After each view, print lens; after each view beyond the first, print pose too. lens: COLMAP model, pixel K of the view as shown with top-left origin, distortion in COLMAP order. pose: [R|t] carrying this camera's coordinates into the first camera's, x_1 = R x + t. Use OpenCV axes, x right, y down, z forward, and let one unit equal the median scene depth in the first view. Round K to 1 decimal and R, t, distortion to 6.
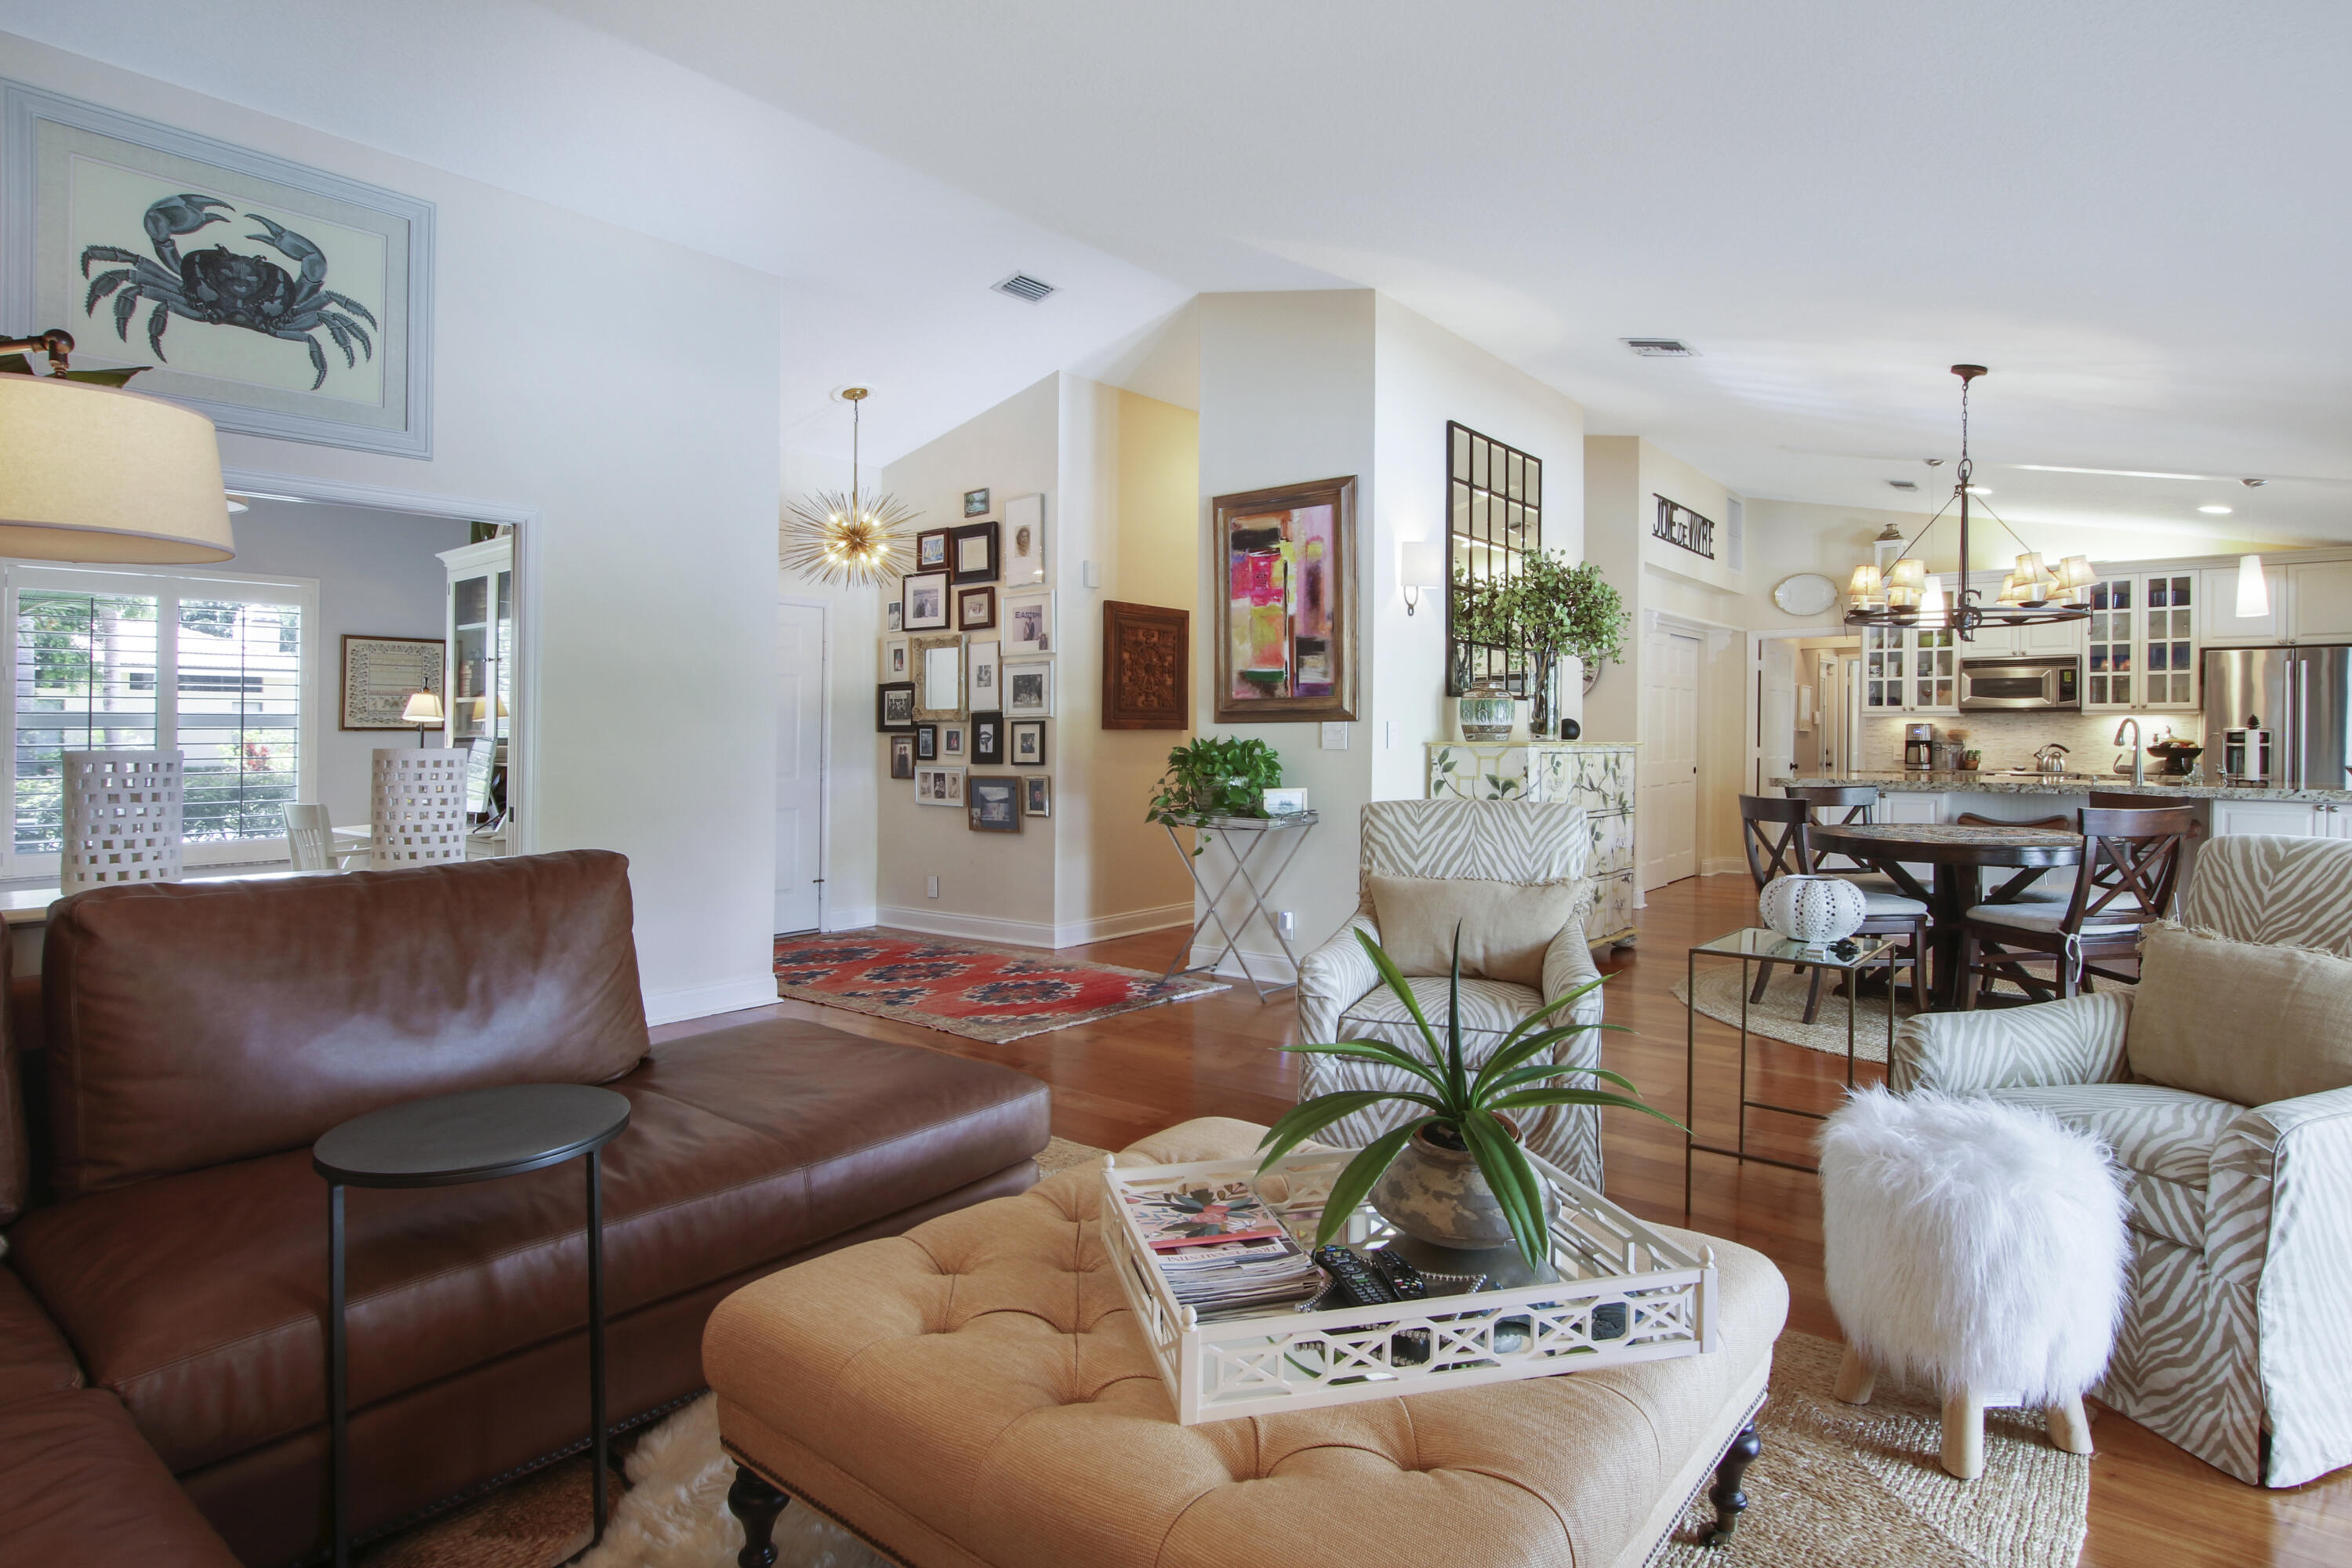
lens RADIAL K [[1214.6, 0, 1163.9], [0, 1214.6, 769.0], [0, 0, 1]] dist [-0.026510, -0.000433]
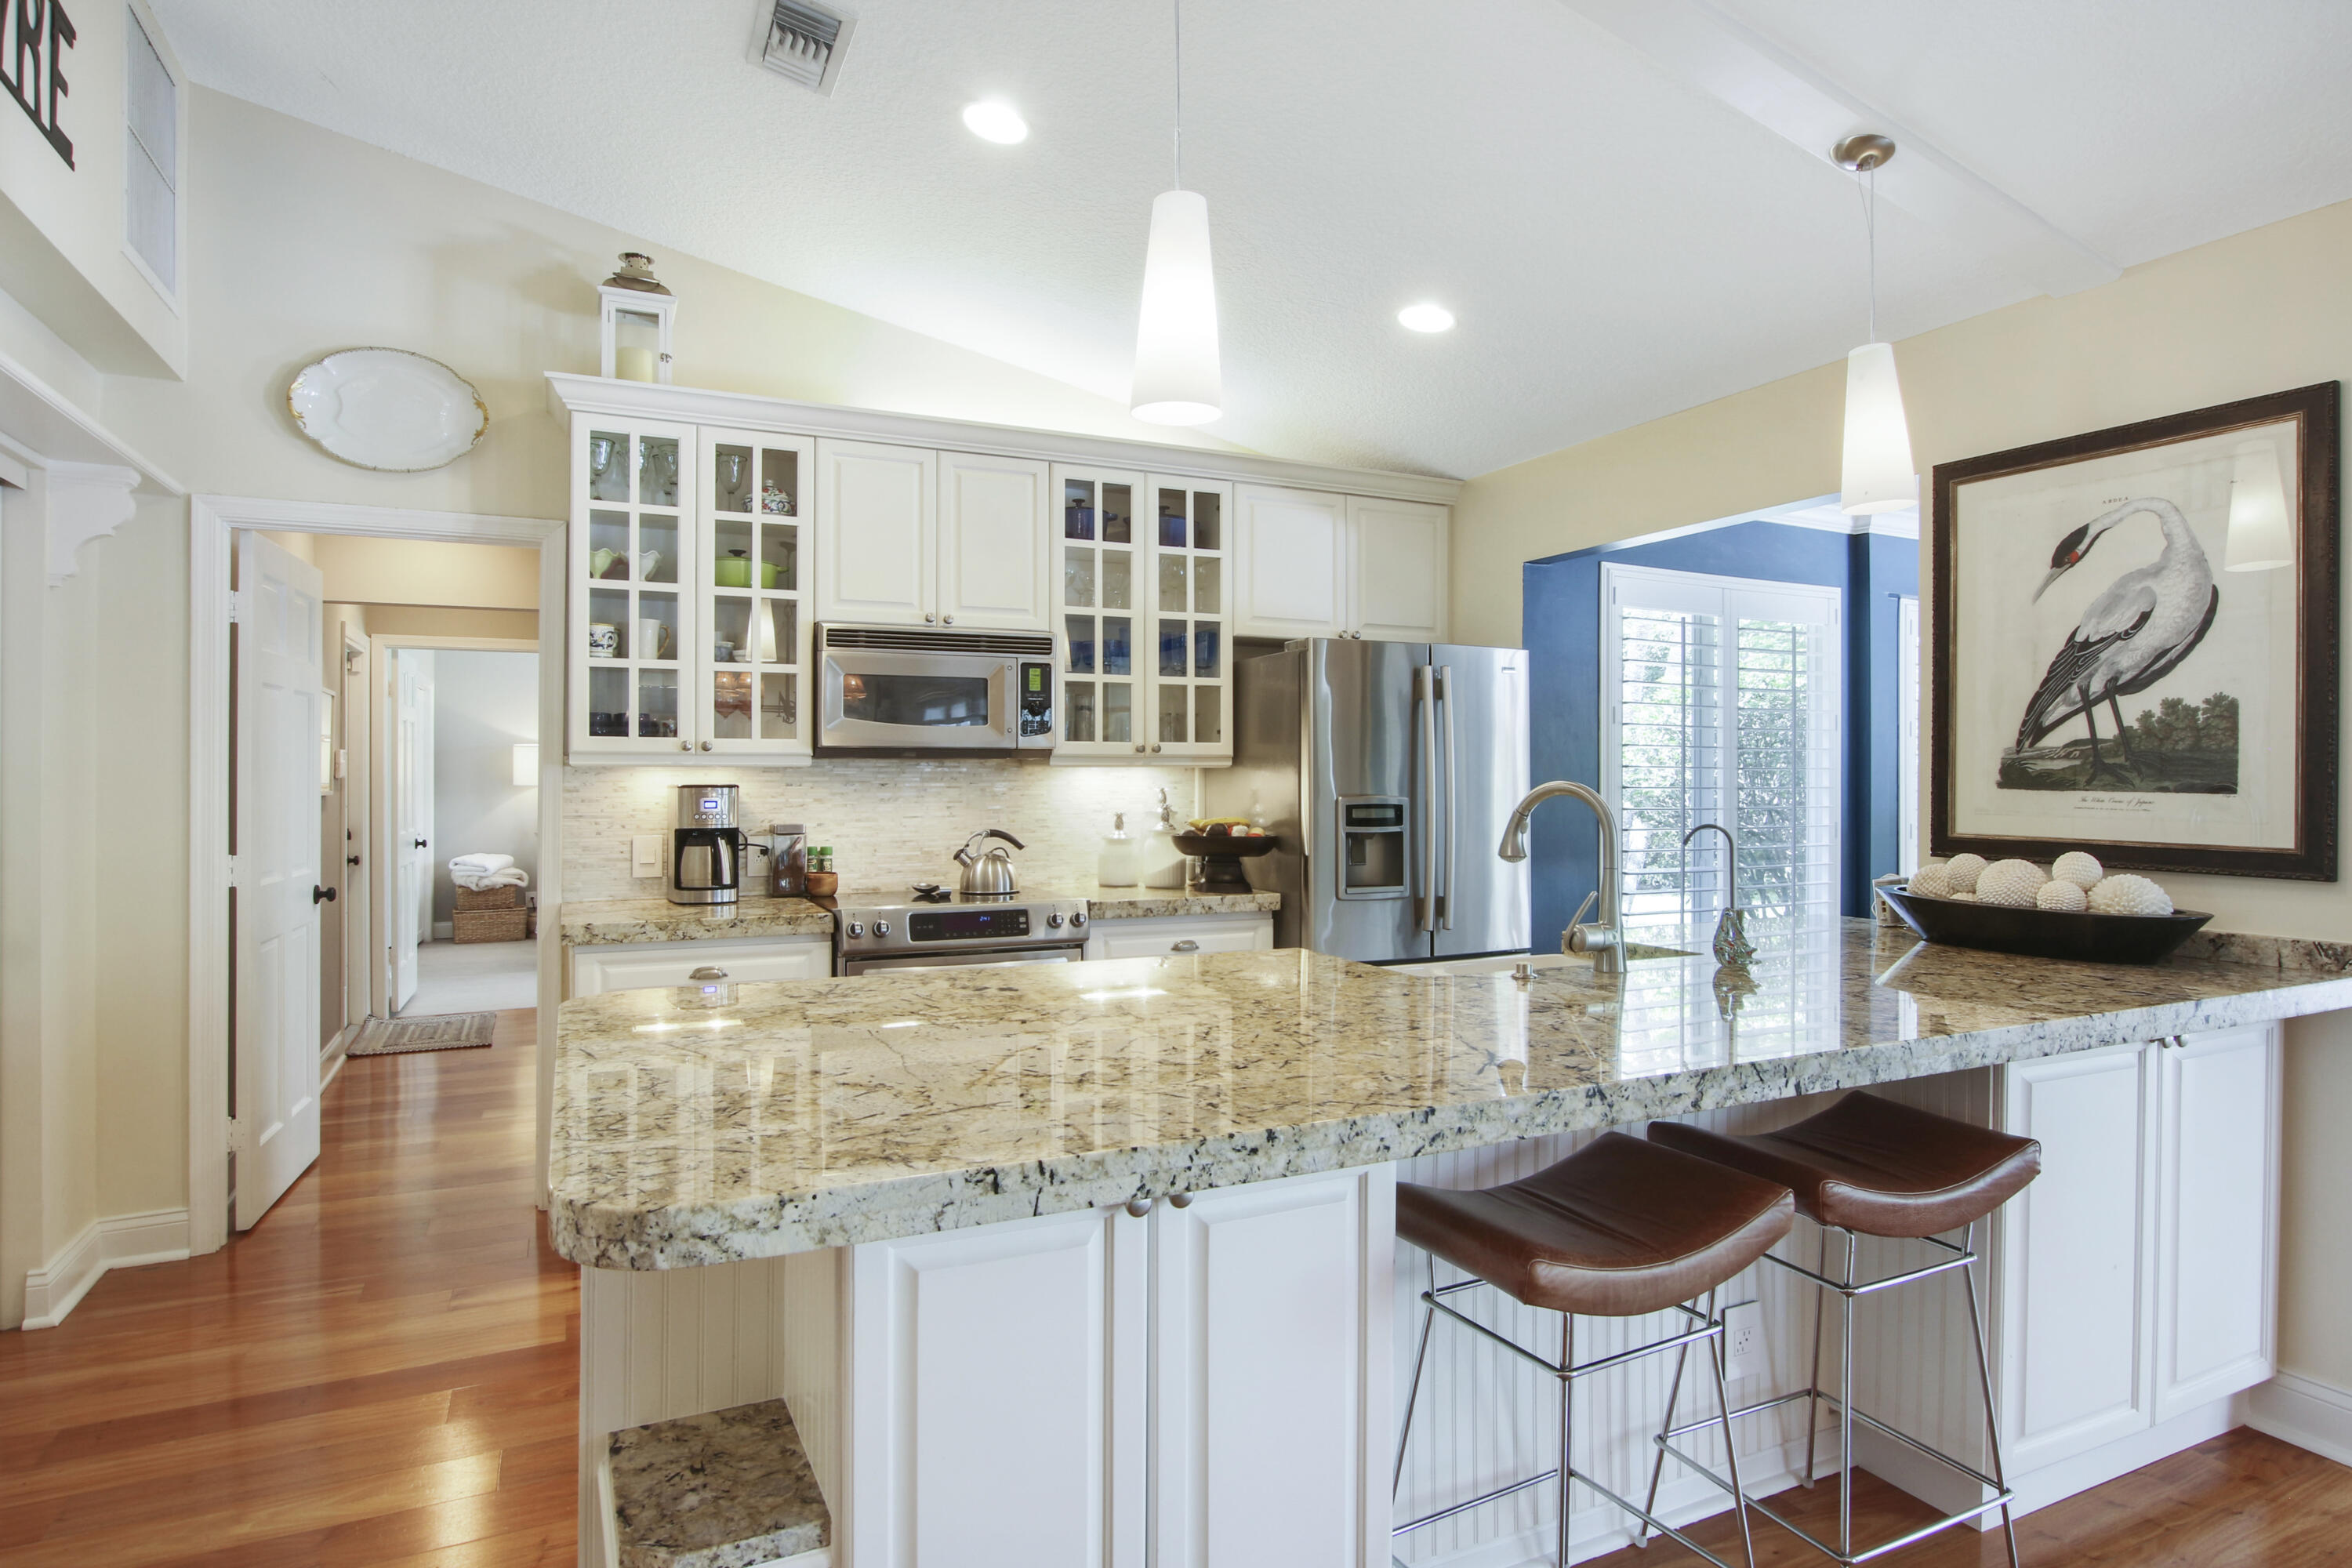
lens RADIAL K [[1270.6, 0, 1185.5], [0, 1270.6, 765.9], [0, 0, 1]] dist [-0.024566, 0.000258]
pose [[0.404780, 0.002609, 0.914411, 0.352630], [0.027155, 0.999521, -0.014873, -0.037340], [-0.914011, 0.030851, 0.404515, 0.771702]]
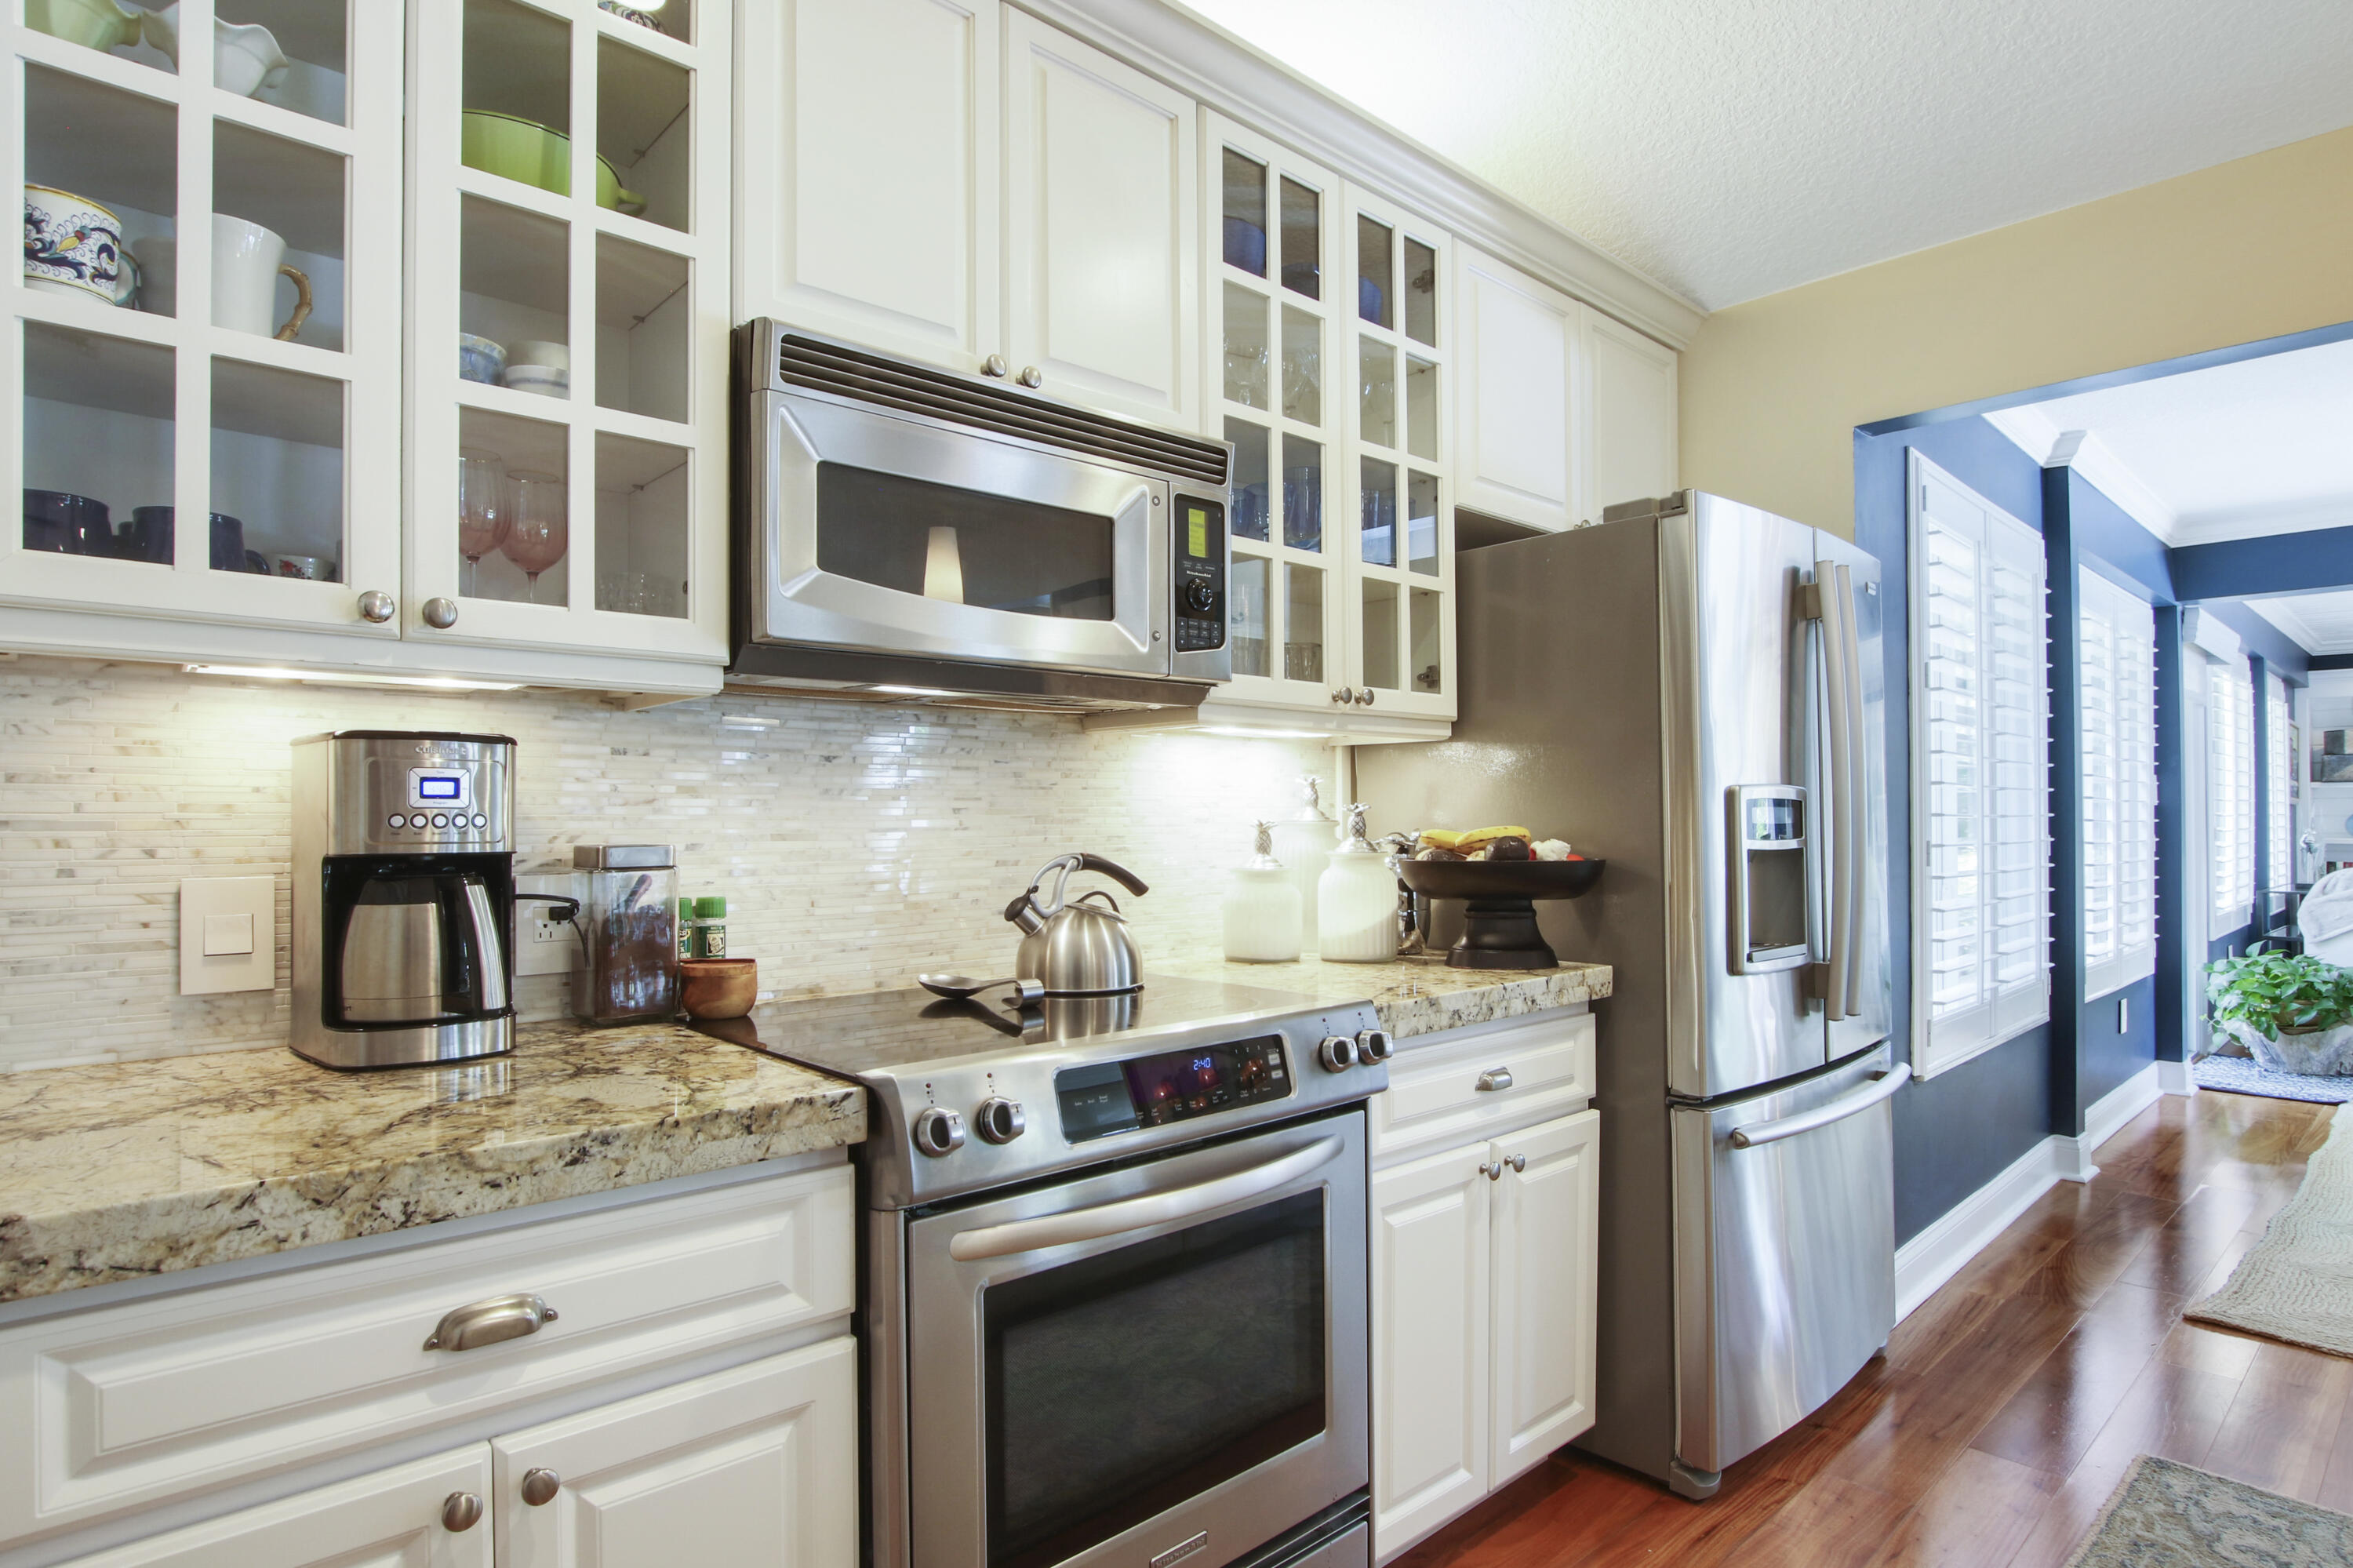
lens RADIAL K [[1207.1, 0, 1174.6], [0, 1207.1, 811.5], [0, 0, 1]] dist [-0.020987, 0.001080]
pose [[0.116868, 0.002267, 0.993145, 0.554472], [0.029808, 0.999539, -0.005789, -0.028061], [-0.992700, 0.030280, 0.116746, 0.997031]]
